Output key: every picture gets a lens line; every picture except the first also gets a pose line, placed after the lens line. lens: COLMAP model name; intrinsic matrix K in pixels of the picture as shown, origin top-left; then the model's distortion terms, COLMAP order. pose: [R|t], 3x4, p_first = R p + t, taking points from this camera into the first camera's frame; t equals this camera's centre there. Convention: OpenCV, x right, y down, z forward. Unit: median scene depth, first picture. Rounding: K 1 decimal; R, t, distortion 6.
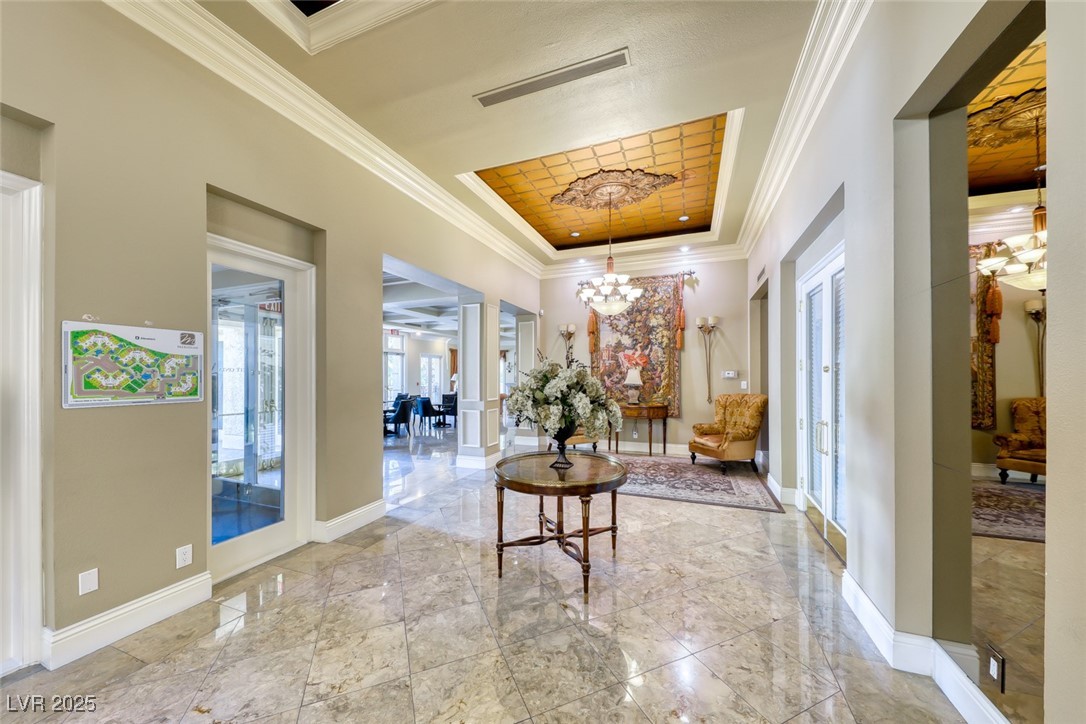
lens RADIAL K [[375.7, 0, 541.1], [0, 375.7, 373.2], [0, 0, 1]] dist [-0.003120, -0.000270]
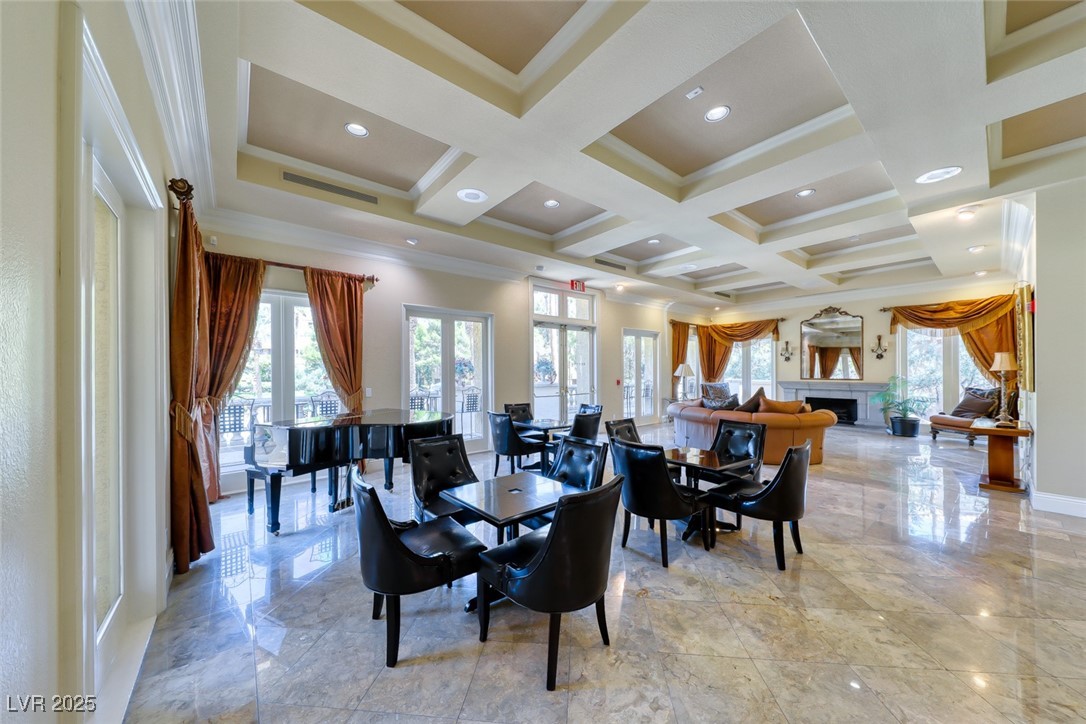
lens RADIAL K [[375.7, 0, 539.3], [0, 375.7, 366.7], [0, 0, 1]] dist [-0.003120, -0.000270]
pose [[0.876846, -0.005591, -0.480738, -0.149543], [0.008099, 0.999962, 0.003143, 0.001720], [0.480702, -0.006649, 0.876859, 0.415837]]
